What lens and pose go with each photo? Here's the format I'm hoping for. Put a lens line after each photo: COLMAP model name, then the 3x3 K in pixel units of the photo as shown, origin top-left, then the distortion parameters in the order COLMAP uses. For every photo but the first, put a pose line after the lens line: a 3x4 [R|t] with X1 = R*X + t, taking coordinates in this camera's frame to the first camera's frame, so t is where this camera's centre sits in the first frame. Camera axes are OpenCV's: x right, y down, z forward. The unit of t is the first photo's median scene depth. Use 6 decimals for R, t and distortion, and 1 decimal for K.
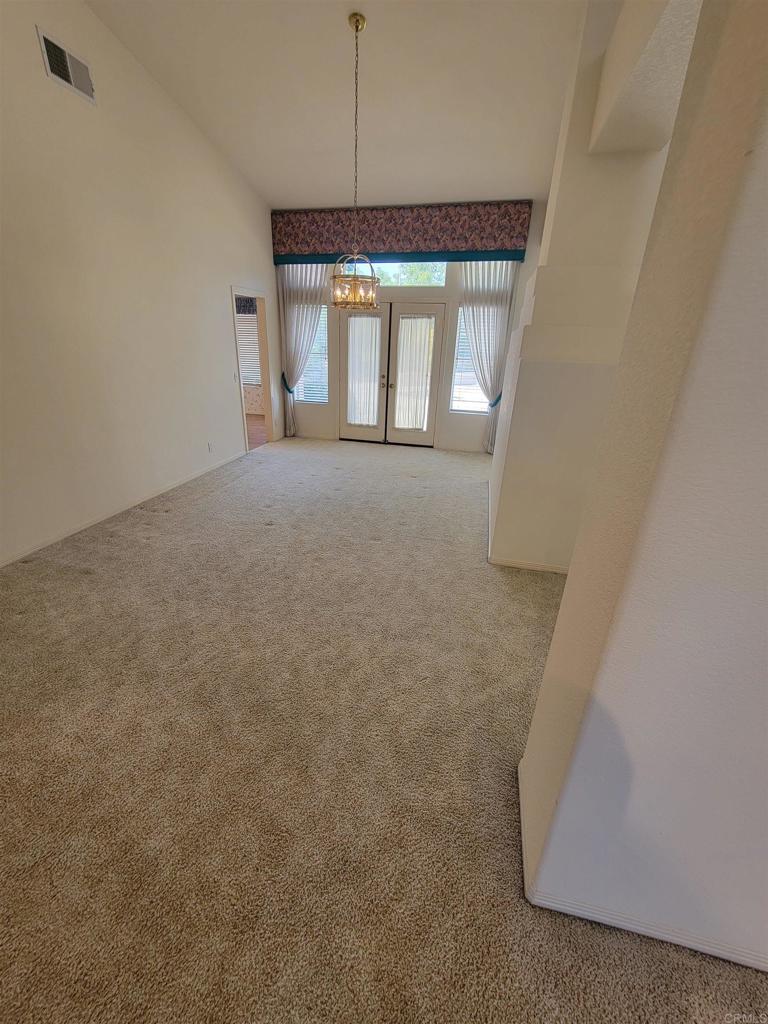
lens RADIAL K [[412.9, 0, 400.6], [0, 412.9, 509.7], [0, 0, 1]] dist [0.019930, 0.000668]
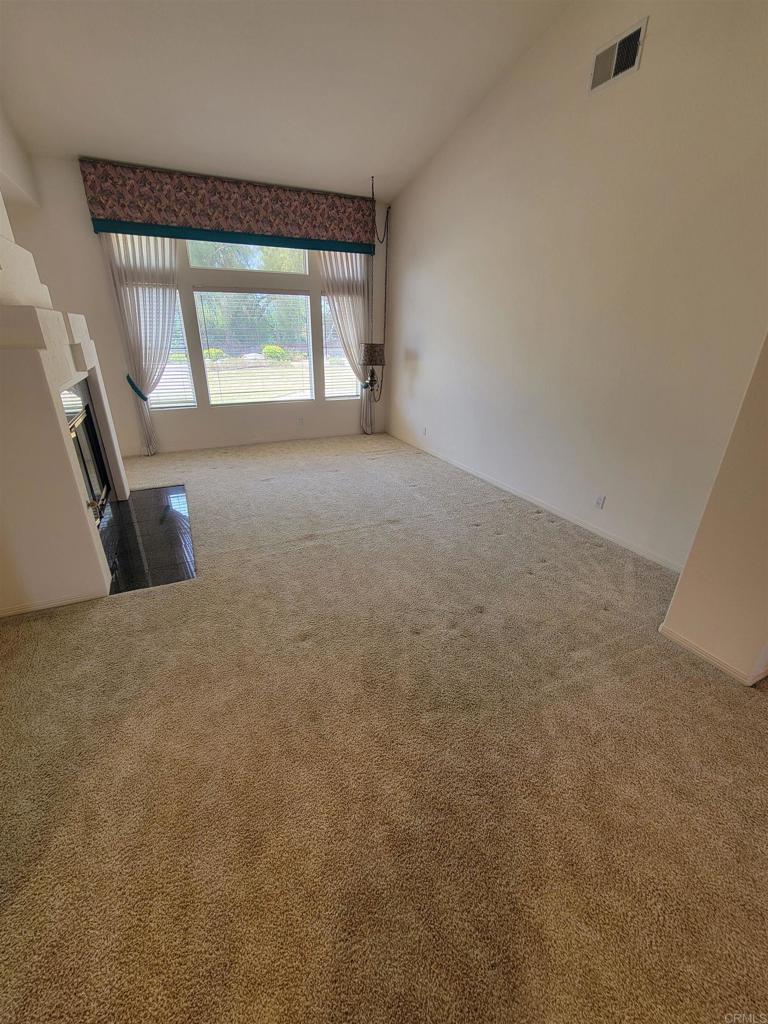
lens RADIAL K [[412.9, 0, 400.6], [0, 412.9, 509.7], [0, 0, 1]] dist [0.019930, 0.000668]
pose [[0.789702, -0.263755, 0.553898, -0.425258], [0.248294, 0.963023, 0.104576, -0.049694], [-0.561000, 0.054945, 0.825990, 0.094615]]
